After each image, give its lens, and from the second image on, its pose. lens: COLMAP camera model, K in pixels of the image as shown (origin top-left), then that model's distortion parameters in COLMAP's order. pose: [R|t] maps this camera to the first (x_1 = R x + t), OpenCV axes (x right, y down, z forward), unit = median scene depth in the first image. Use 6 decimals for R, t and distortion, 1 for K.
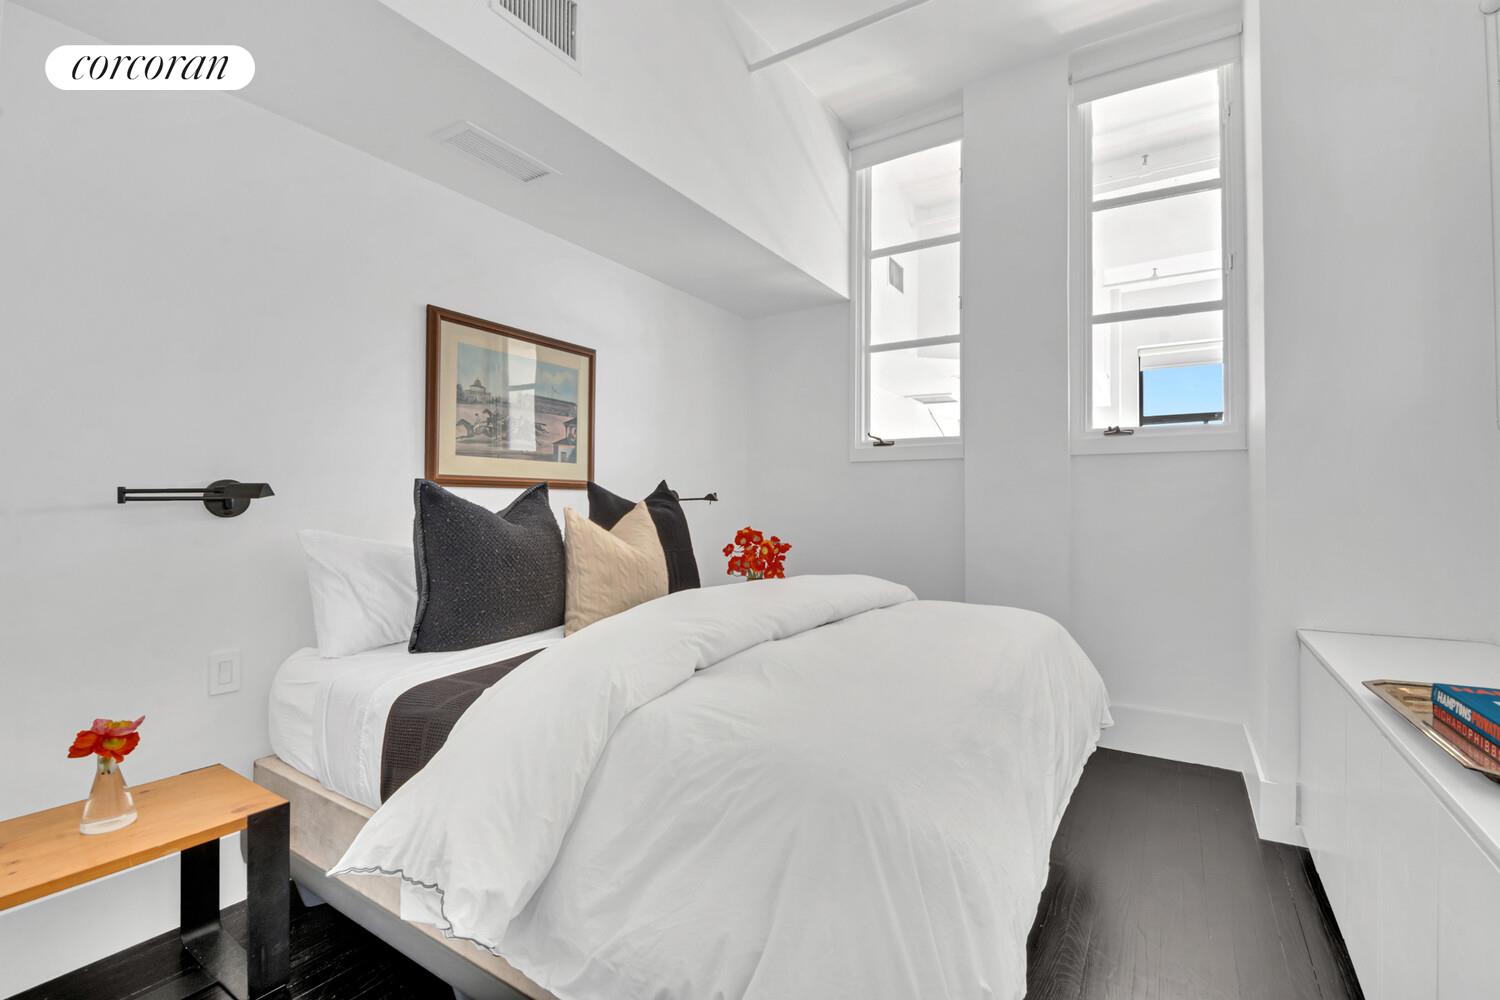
lens RADIAL K [[661.3, 0, 750.0], [0, 661.3, 500.0], [0, 0, 1]] dist [0.000025, -0.000115]
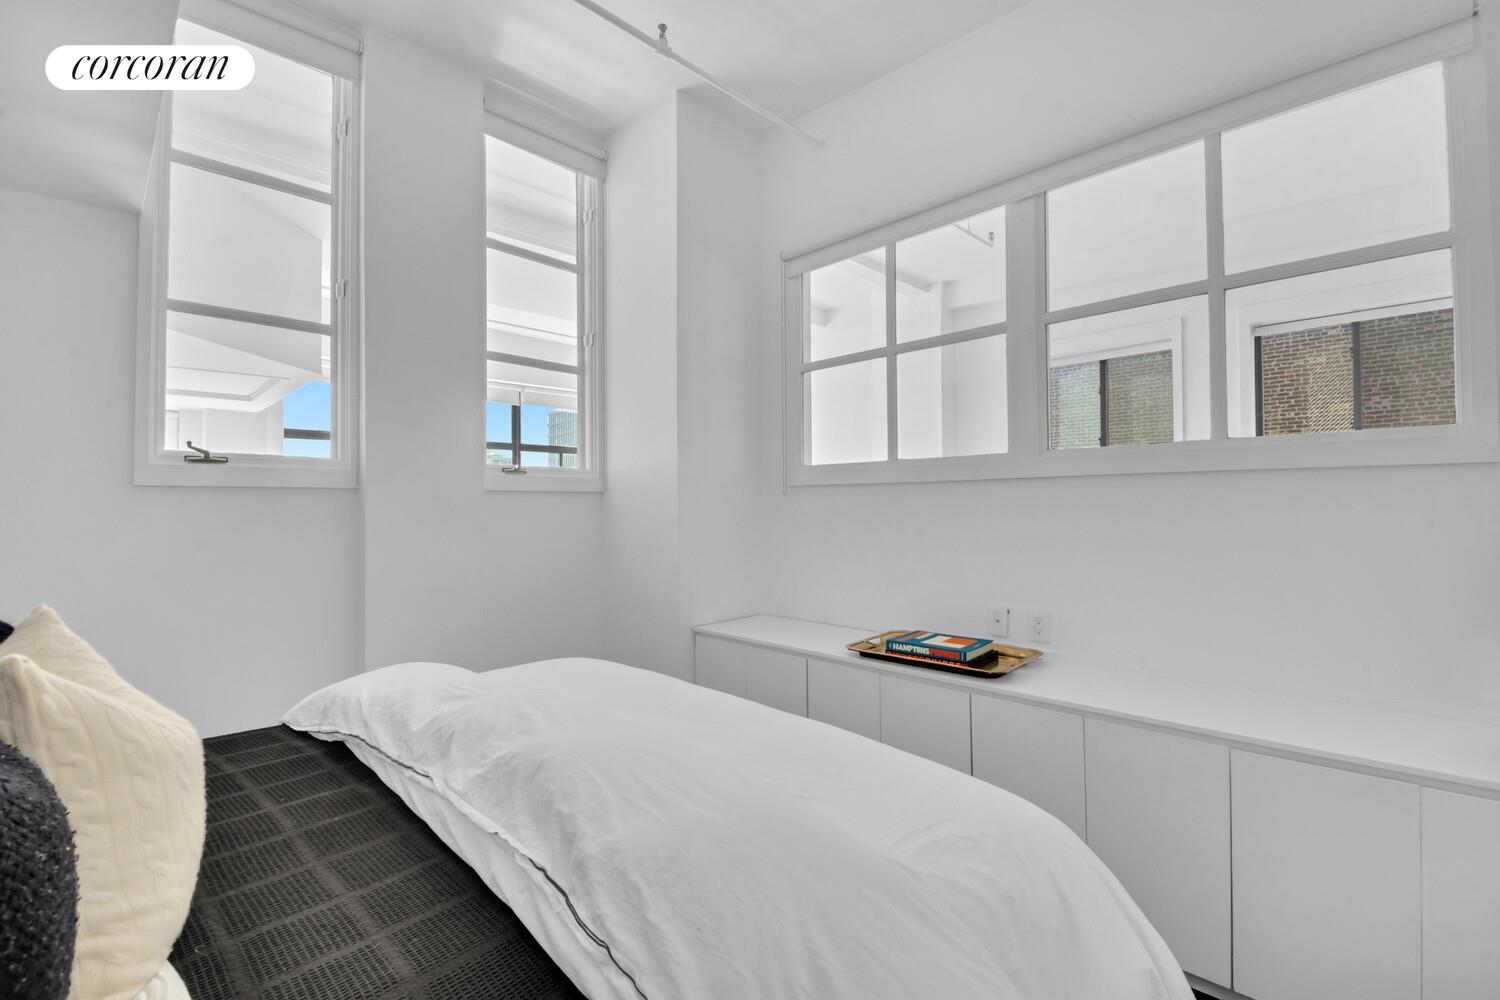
lens RADIAL K [[661.3, 0, 750.0], [0, 661.3, 500.0], [0, 0, 1]] dist [0.000025, -0.000115]
pose [[0.221285, -0.000748, 0.975209, -0.370616], [-0.002569, 0.999996, 0.001350, -0.055627], [-0.975206, -0.002804, 0.221282, 0.391630]]
